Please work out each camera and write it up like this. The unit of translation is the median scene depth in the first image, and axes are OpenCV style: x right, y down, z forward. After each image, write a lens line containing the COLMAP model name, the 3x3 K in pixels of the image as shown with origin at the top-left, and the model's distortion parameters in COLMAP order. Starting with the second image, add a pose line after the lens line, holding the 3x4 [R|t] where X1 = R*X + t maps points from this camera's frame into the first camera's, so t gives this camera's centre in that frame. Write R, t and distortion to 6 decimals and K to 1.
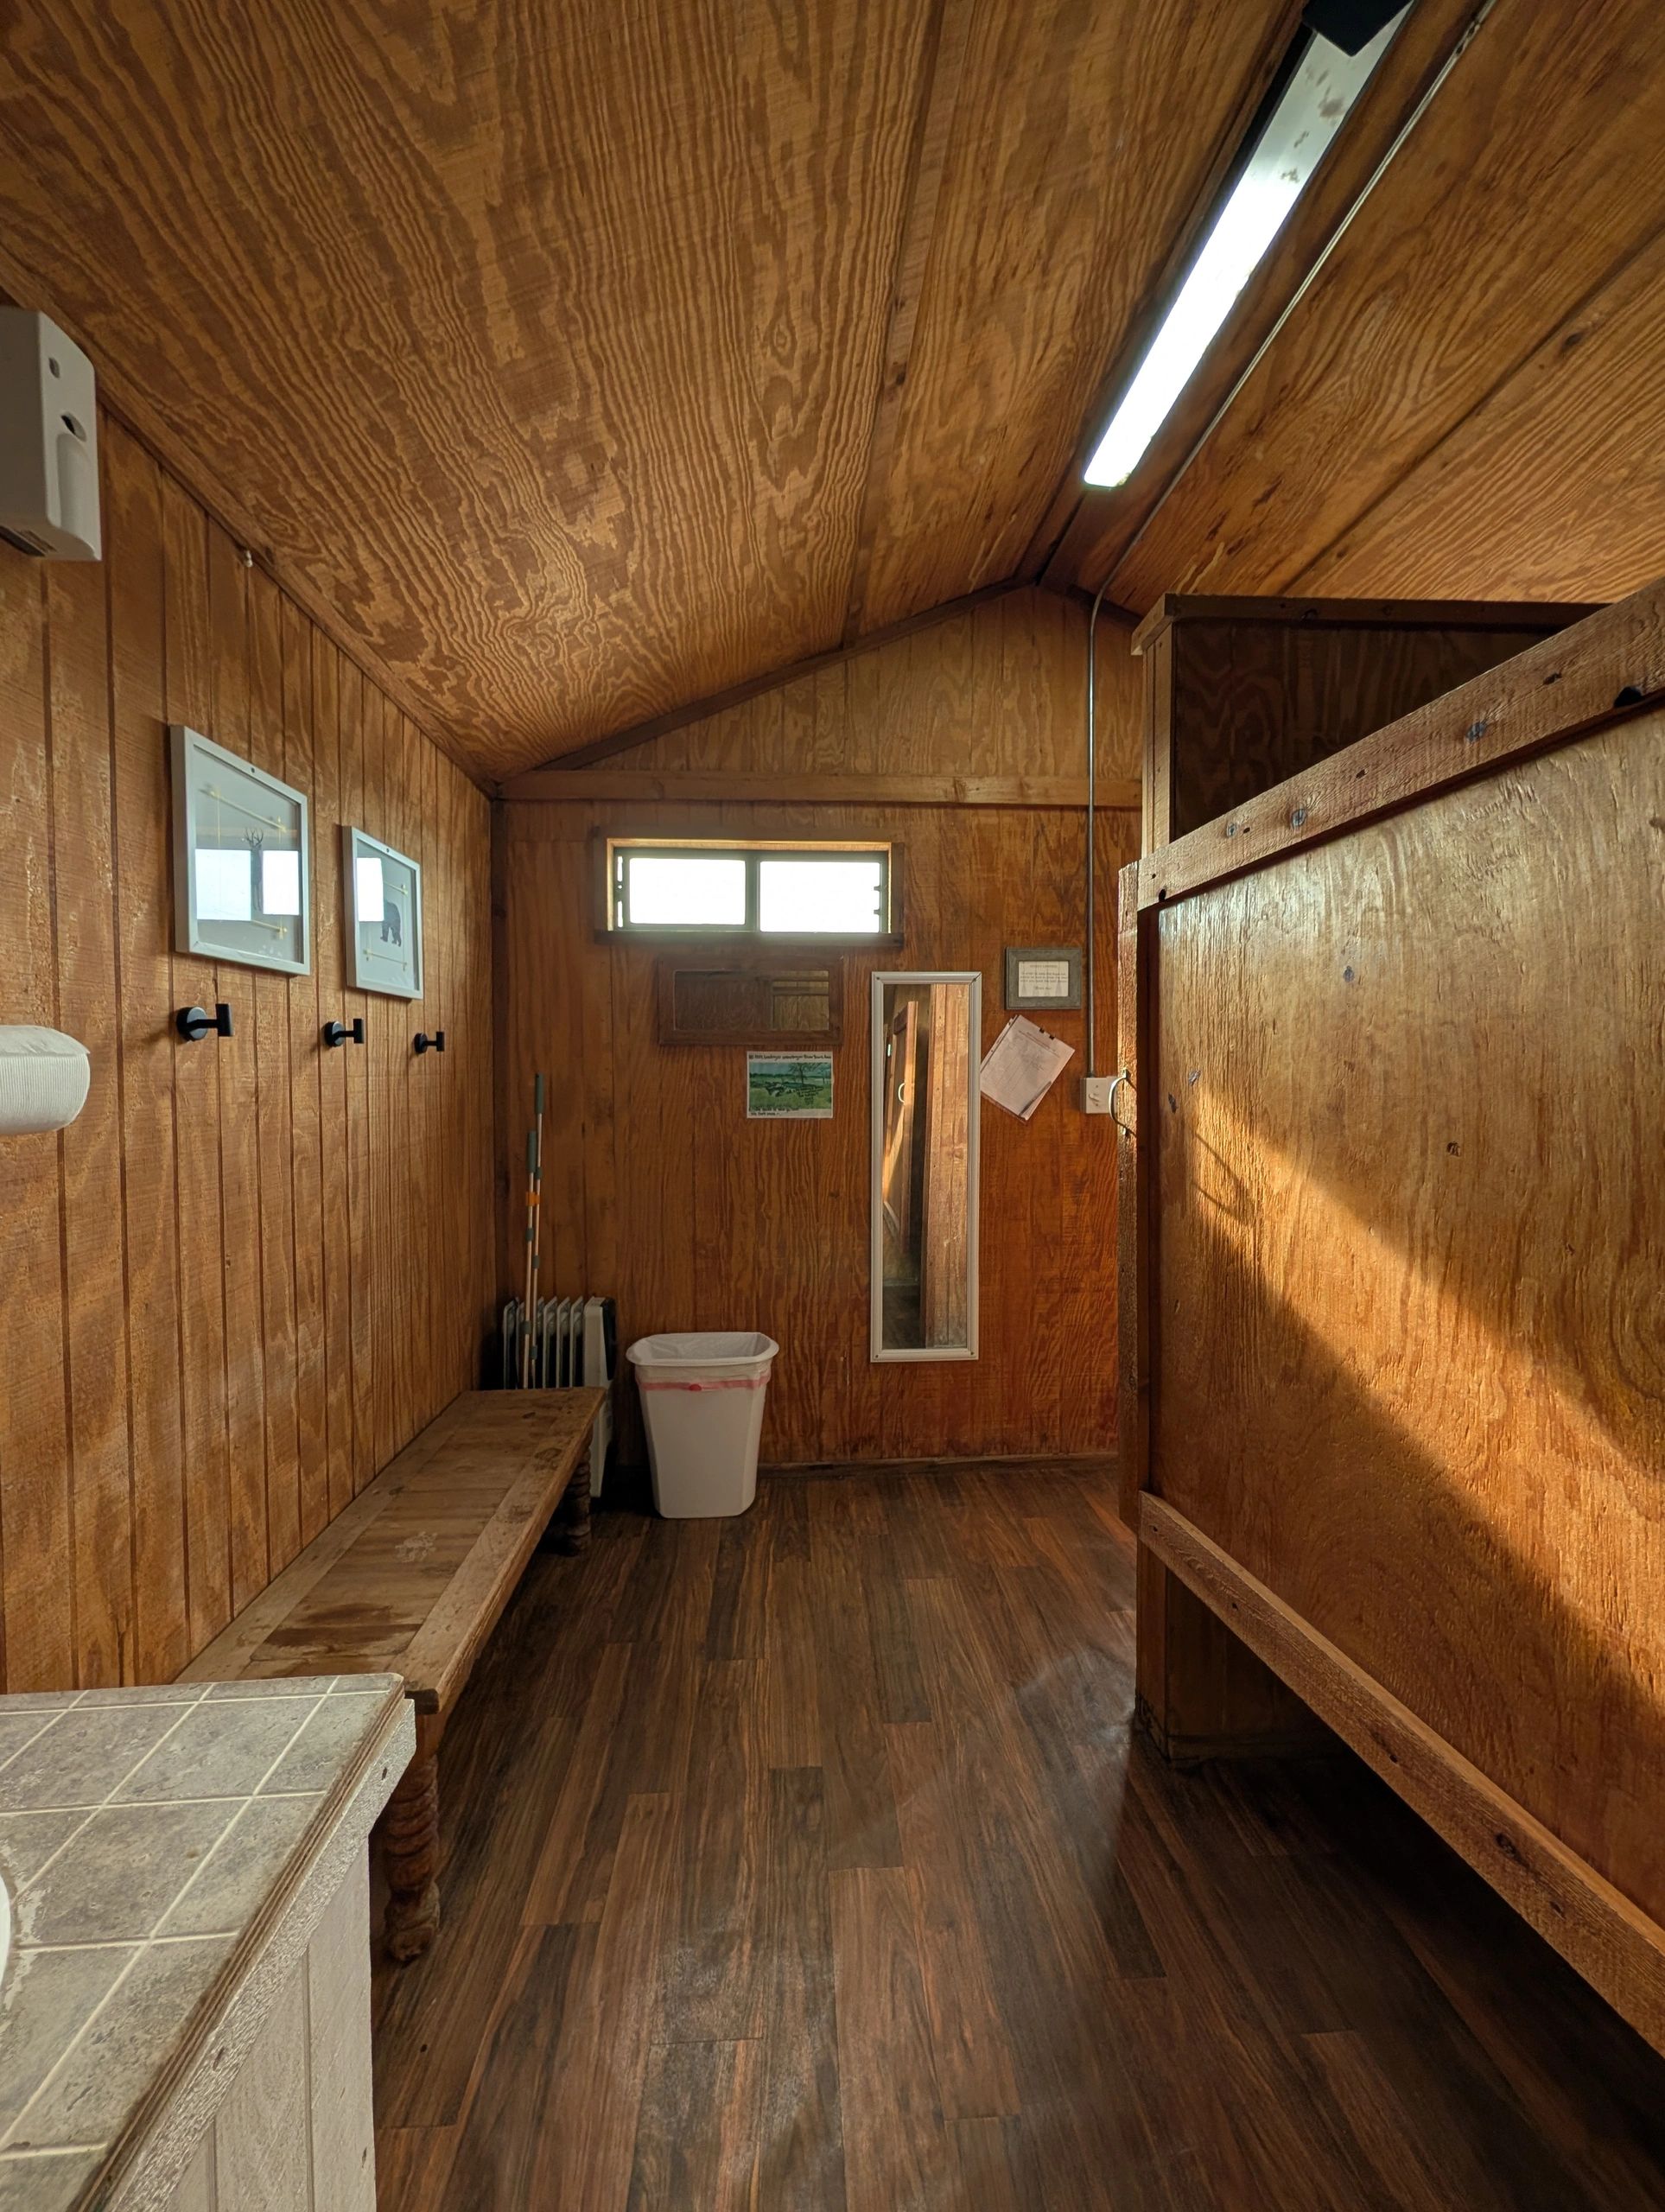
lens RADIAL K [[840.7, 0, 828.6], [0, 840.7, 1109.2], [0, 0, 1]] dist [0.000322, 0.000010]
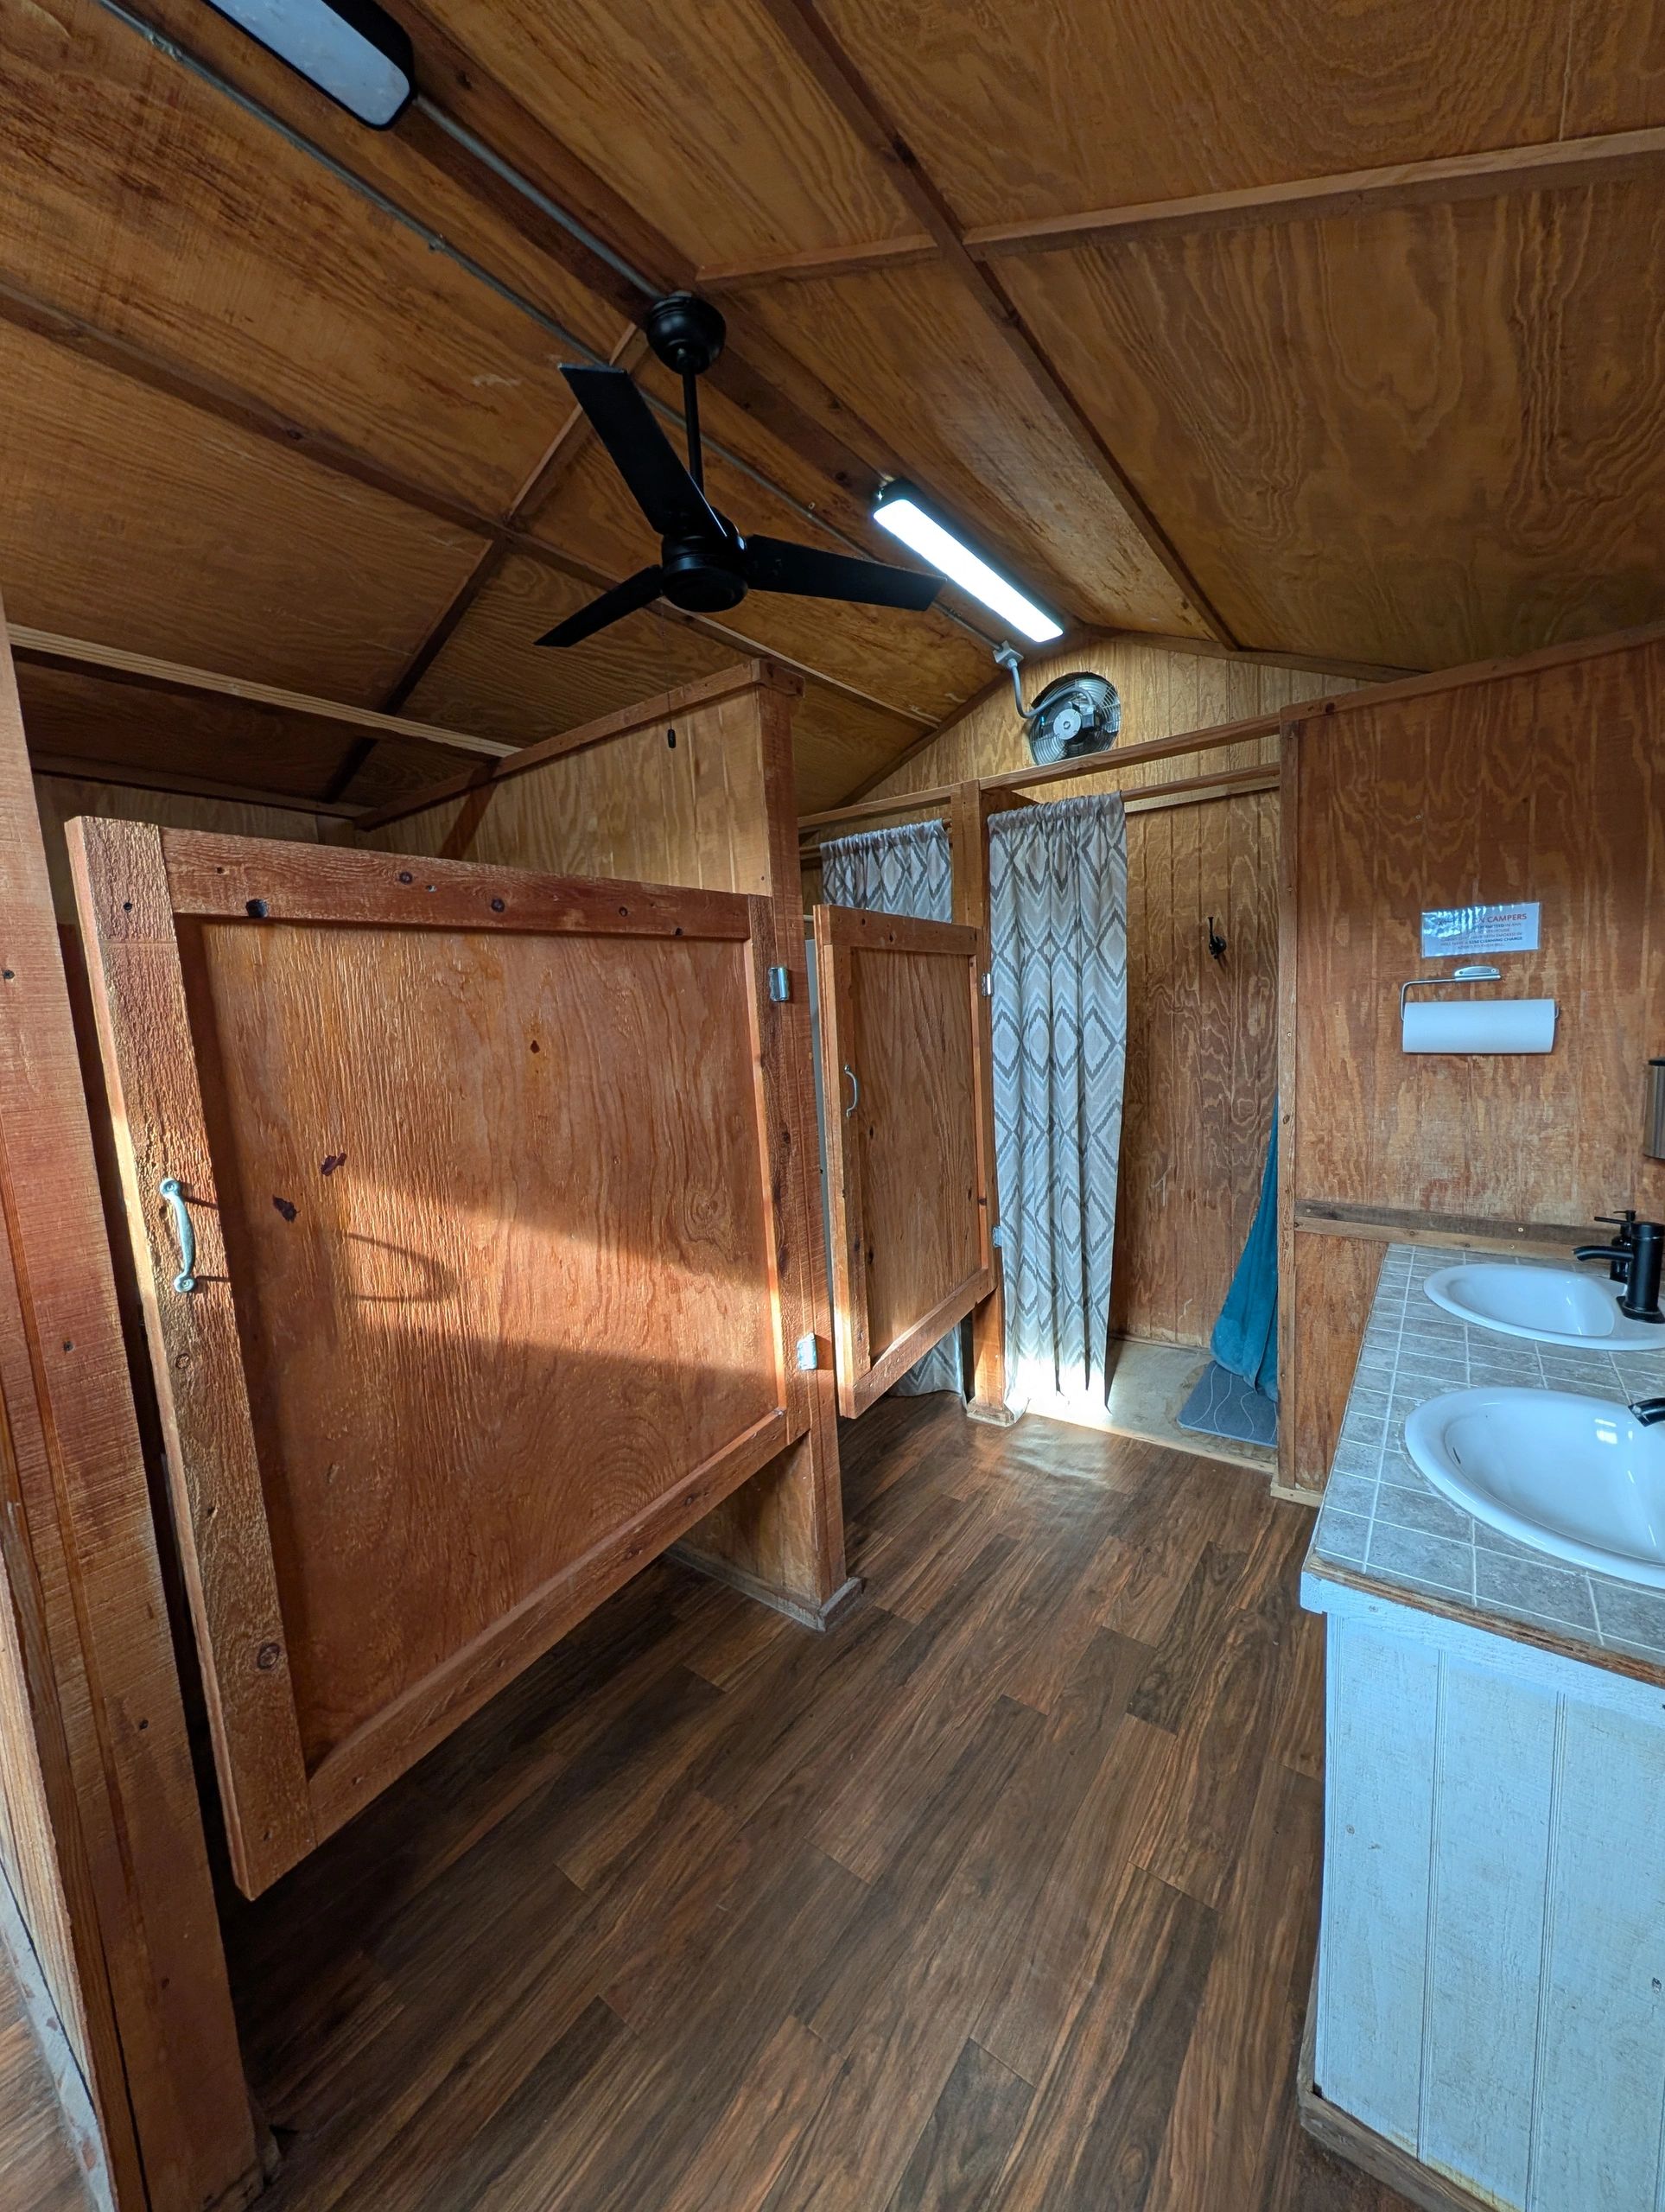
lens RADIAL K [[840.7, 0, 826.6], [0, 840.7, 1110.8], [0, 0, 1]] dist [0.000322, 0.000010]
pose [[-0.758520, -0.034224, 0.650750, -0.470134], [0.074907, 0.987421, 0.139242, -0.183475], [-0.647330, 0.154364, -0.746415, 1.469424]]
